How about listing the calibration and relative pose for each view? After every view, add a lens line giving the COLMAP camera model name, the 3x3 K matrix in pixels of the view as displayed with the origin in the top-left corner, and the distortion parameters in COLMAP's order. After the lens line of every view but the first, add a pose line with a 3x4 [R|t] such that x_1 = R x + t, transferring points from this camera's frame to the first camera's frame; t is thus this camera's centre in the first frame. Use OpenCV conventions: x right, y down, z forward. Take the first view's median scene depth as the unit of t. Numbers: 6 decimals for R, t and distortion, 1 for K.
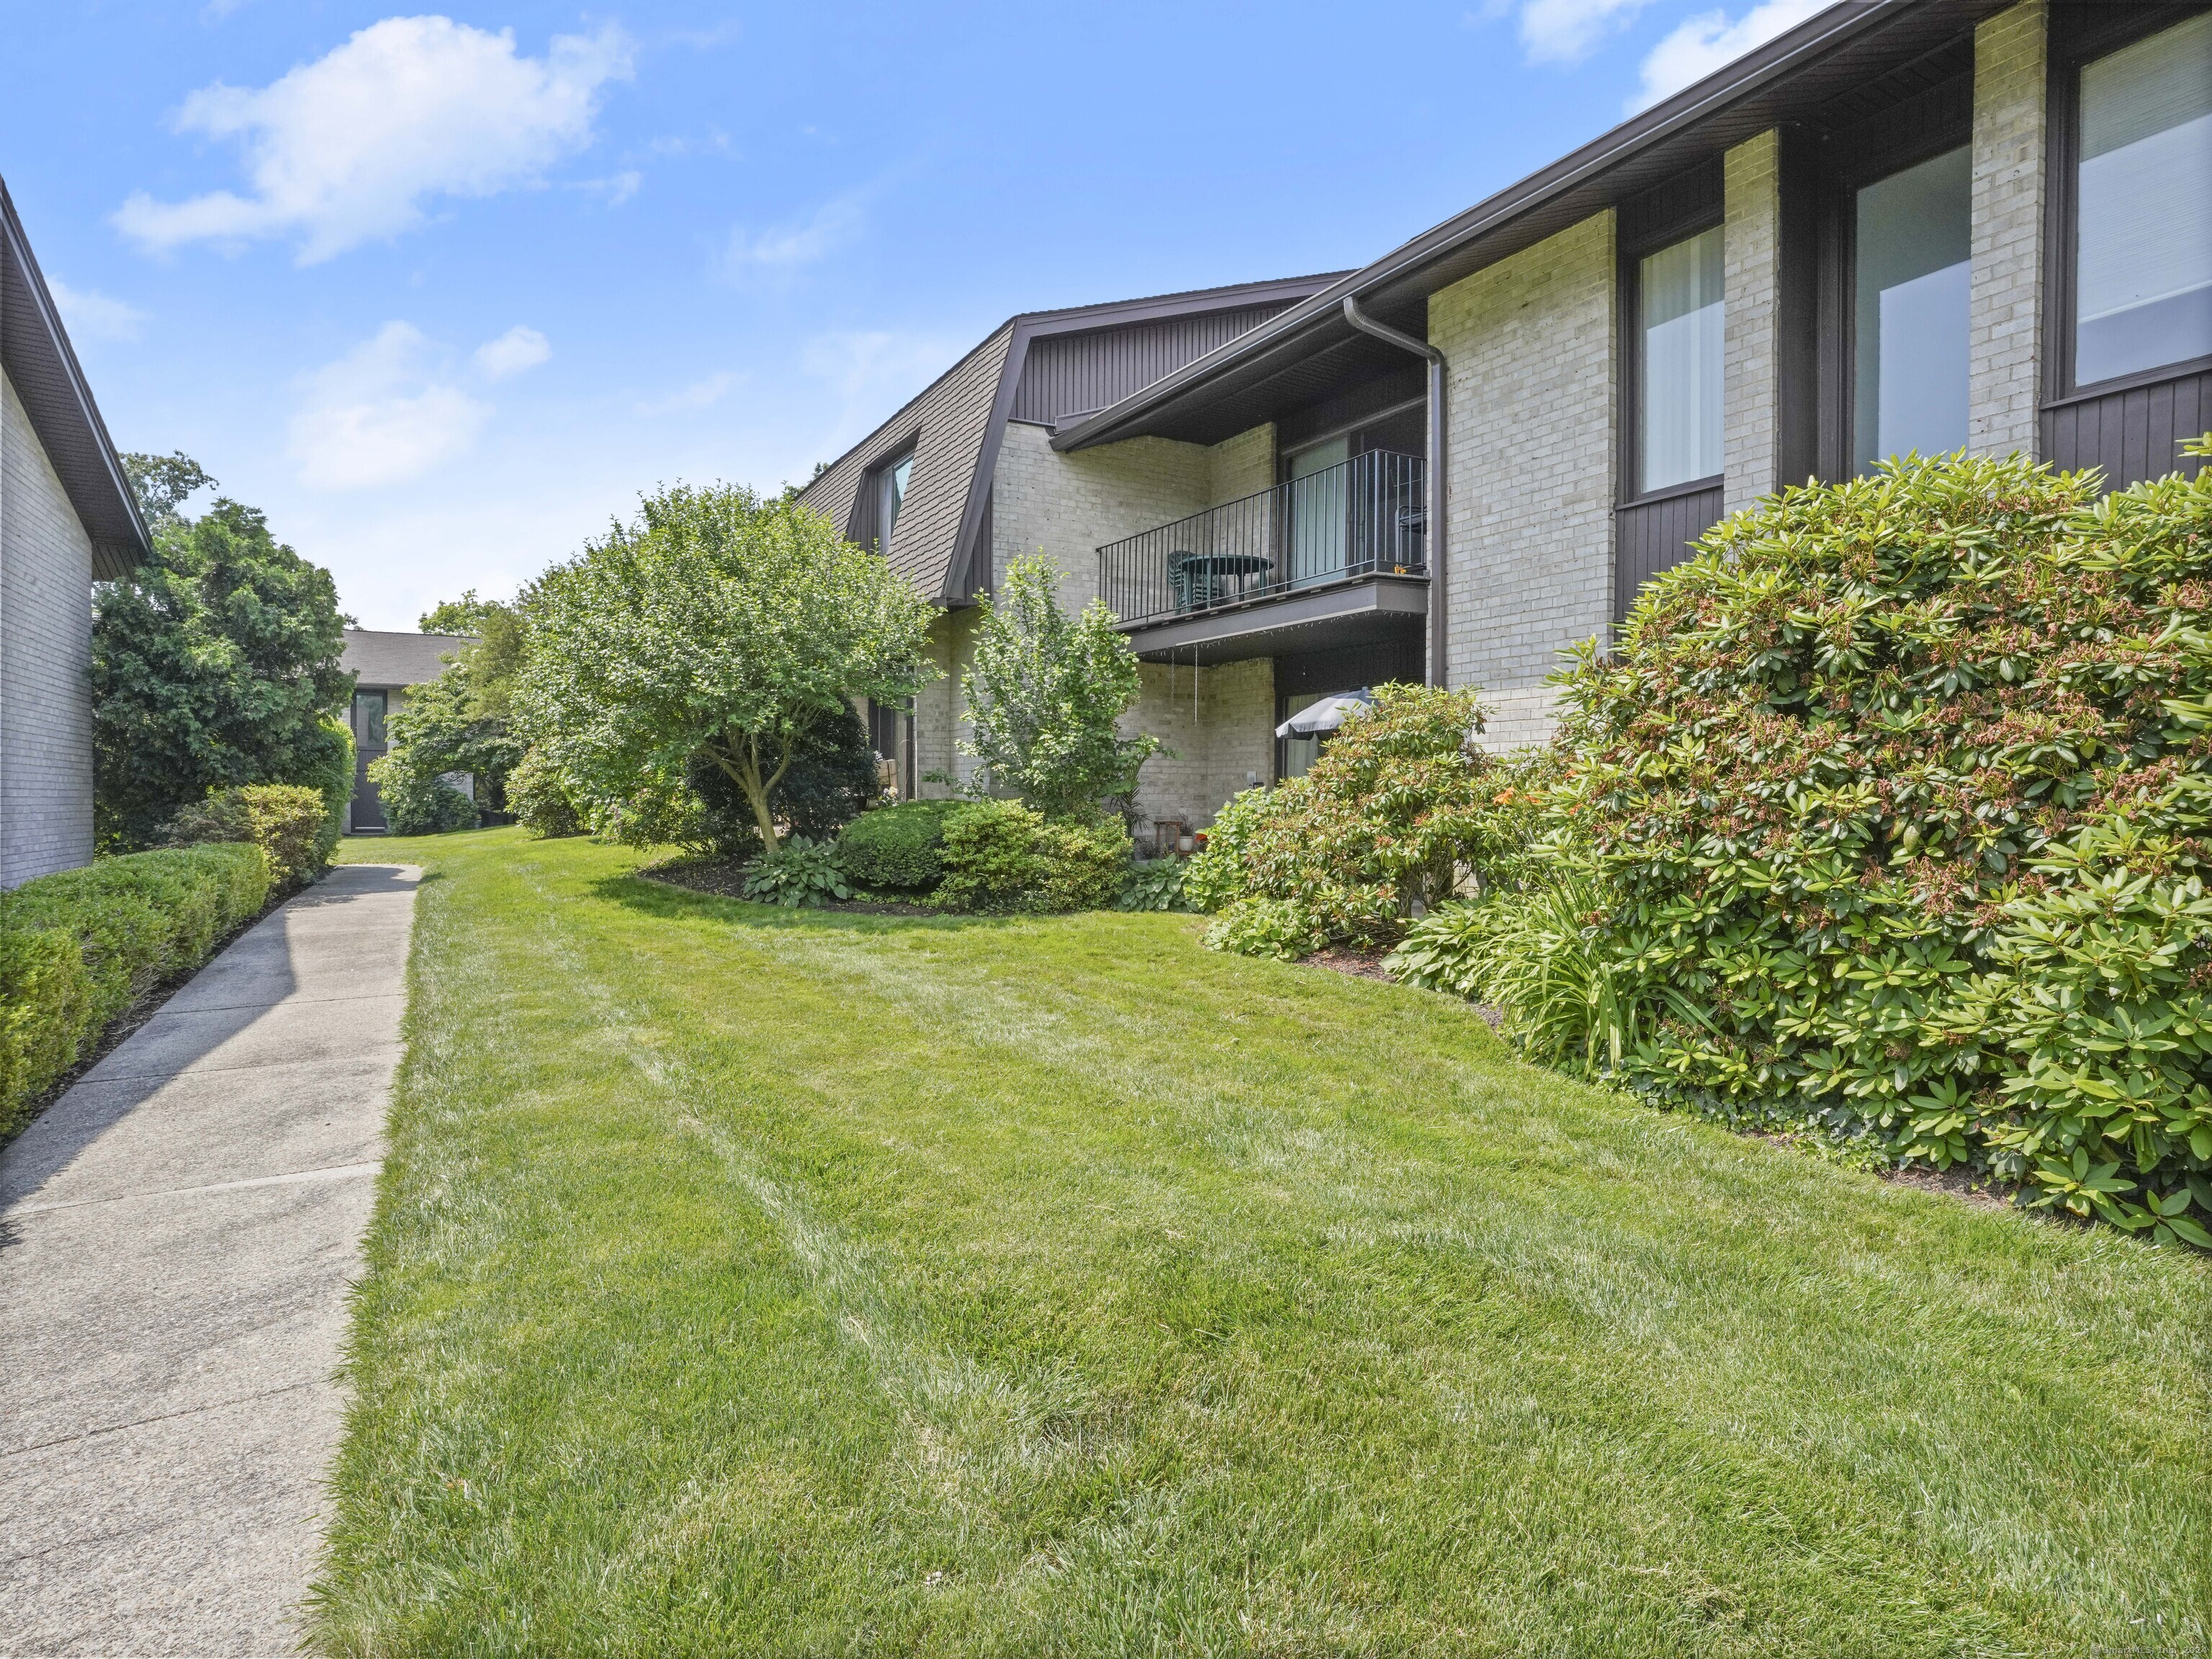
lens RADIAL K [[1358.2, 0, 1103.3], [0, 1358.2, 819.3], [0, 0, 1]] dist [-0.004172, -0.000279]
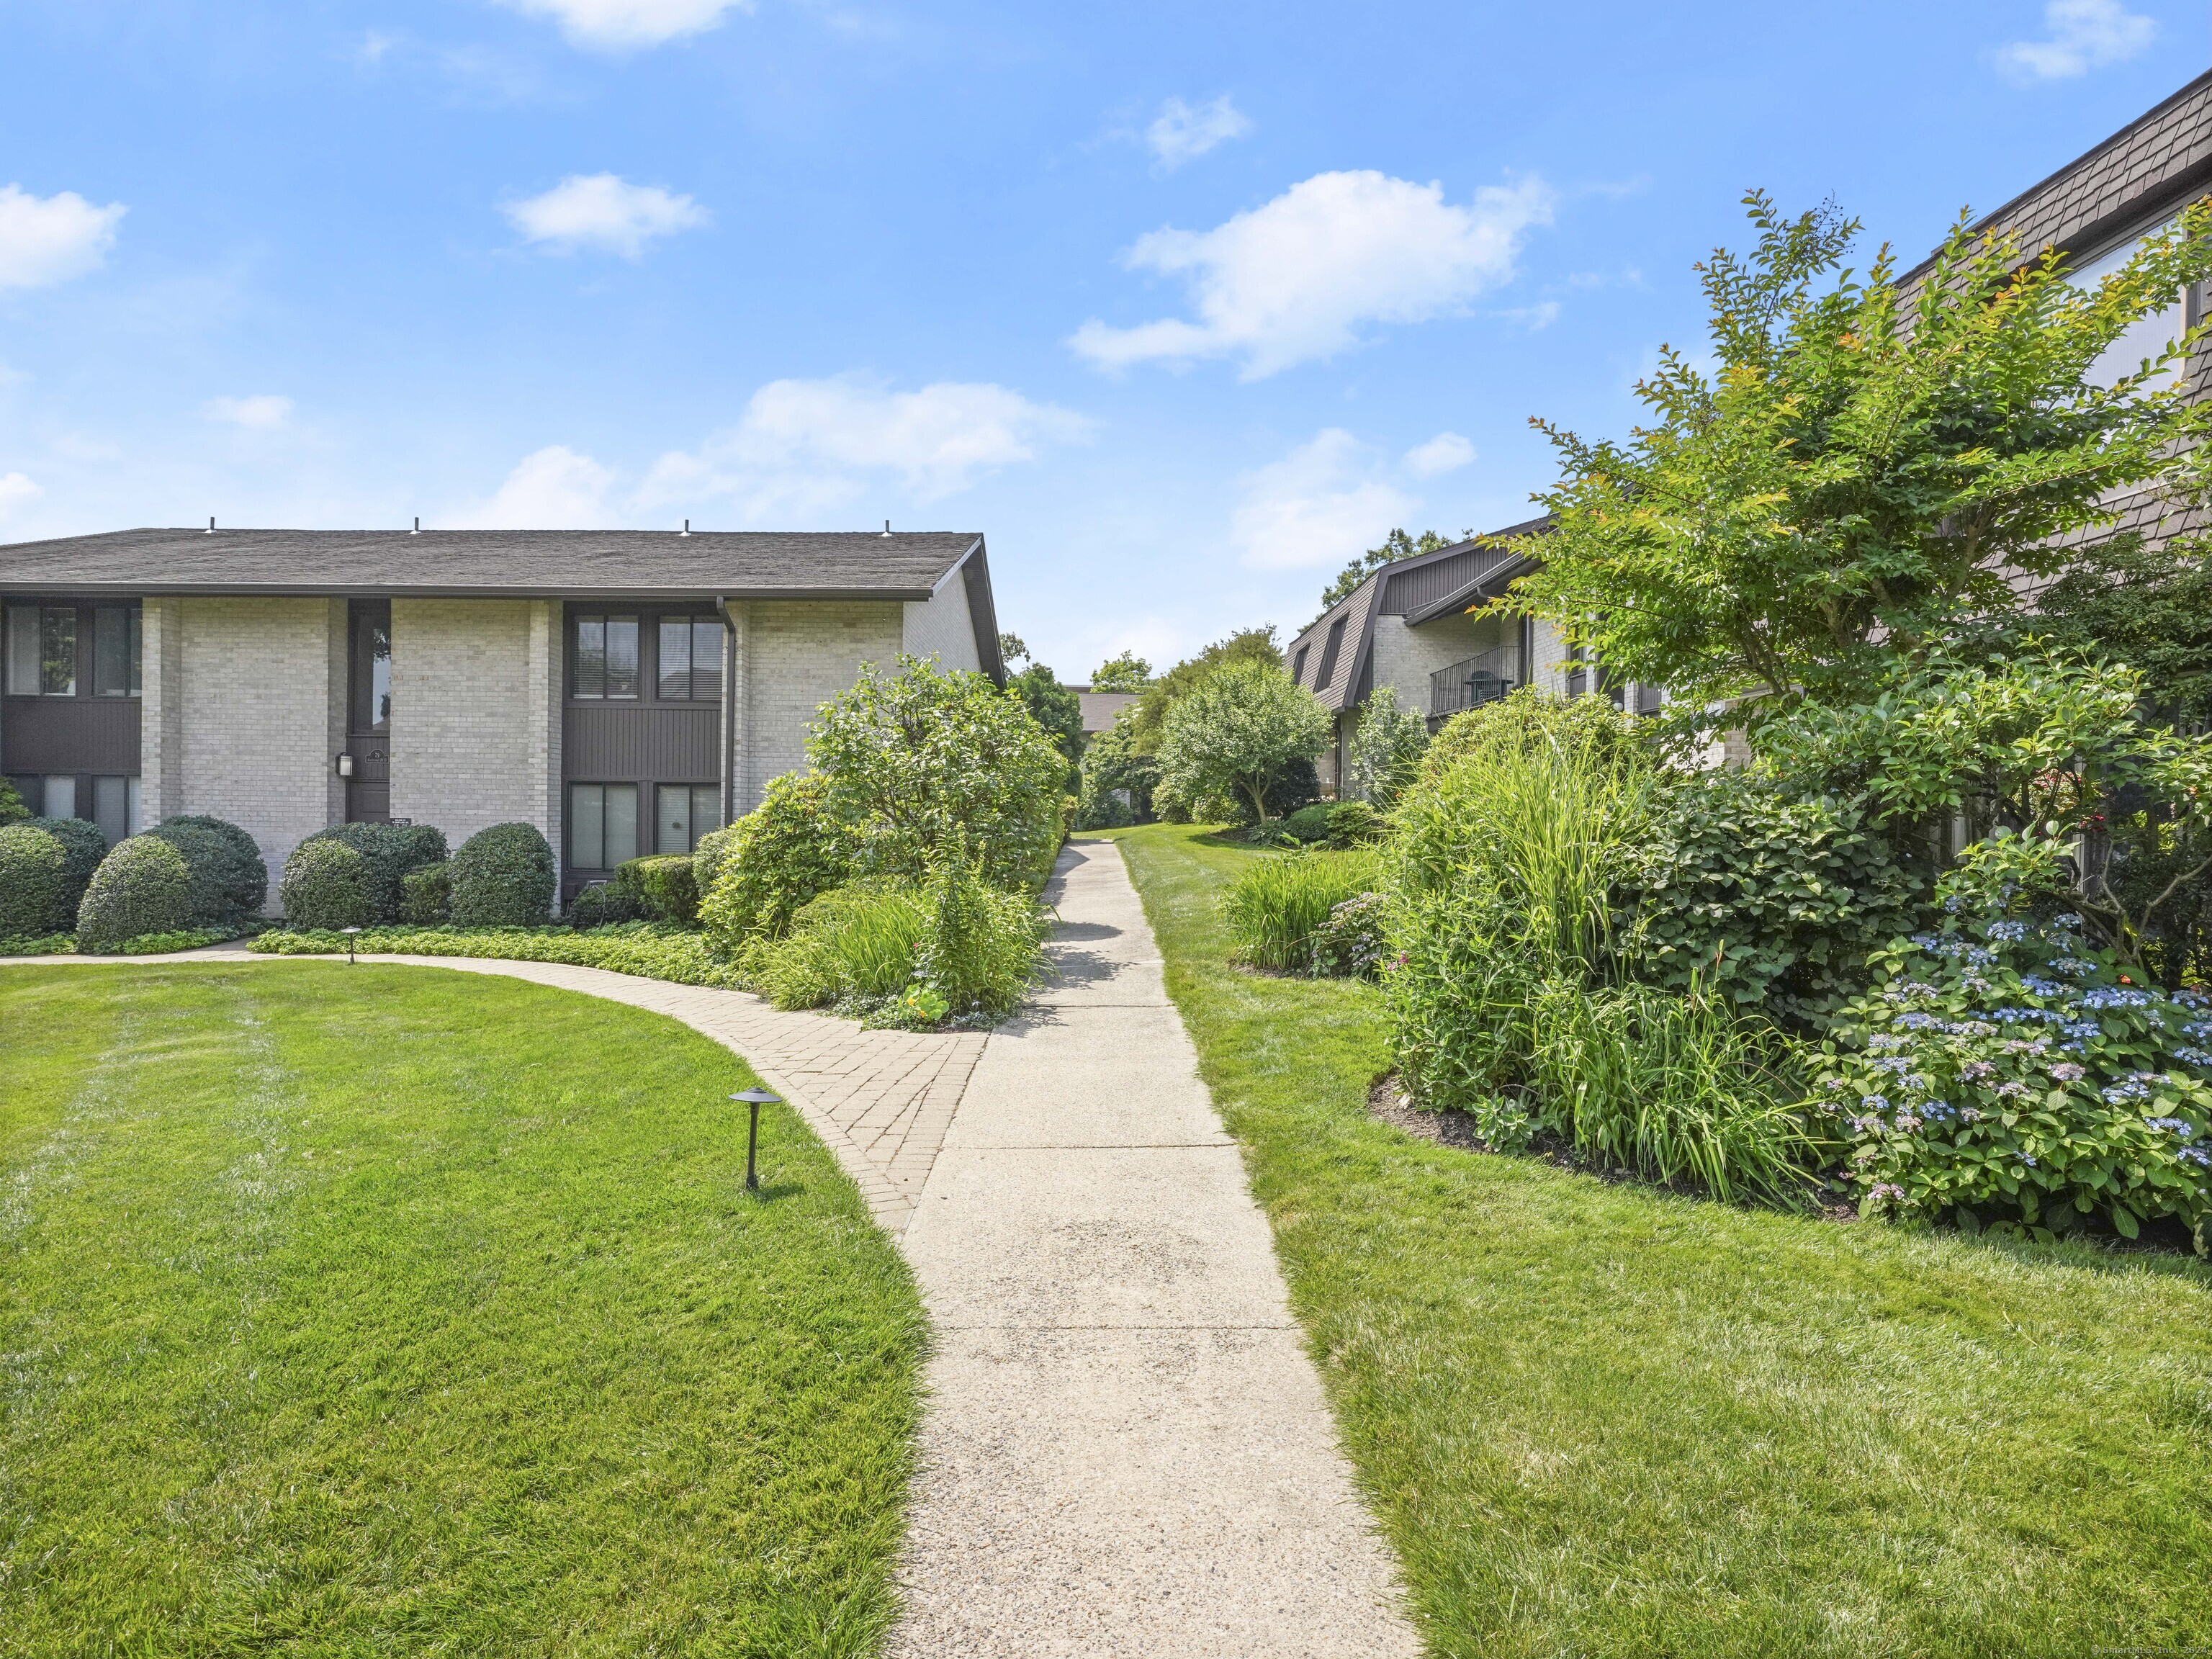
lens RADIAL K [[1246.4, 0, 1106.9], [0, 1246.4, 823.5], [0, 0, 1]] dist [-0.002043, 0.002172]
pose [[0.901243, 0.010706, -0.433182, 0.373377], [-0.013676, 0.999899, -0.003741, 0.030783], [0.433098, 0.009296, 0.901299, -0.868124]]
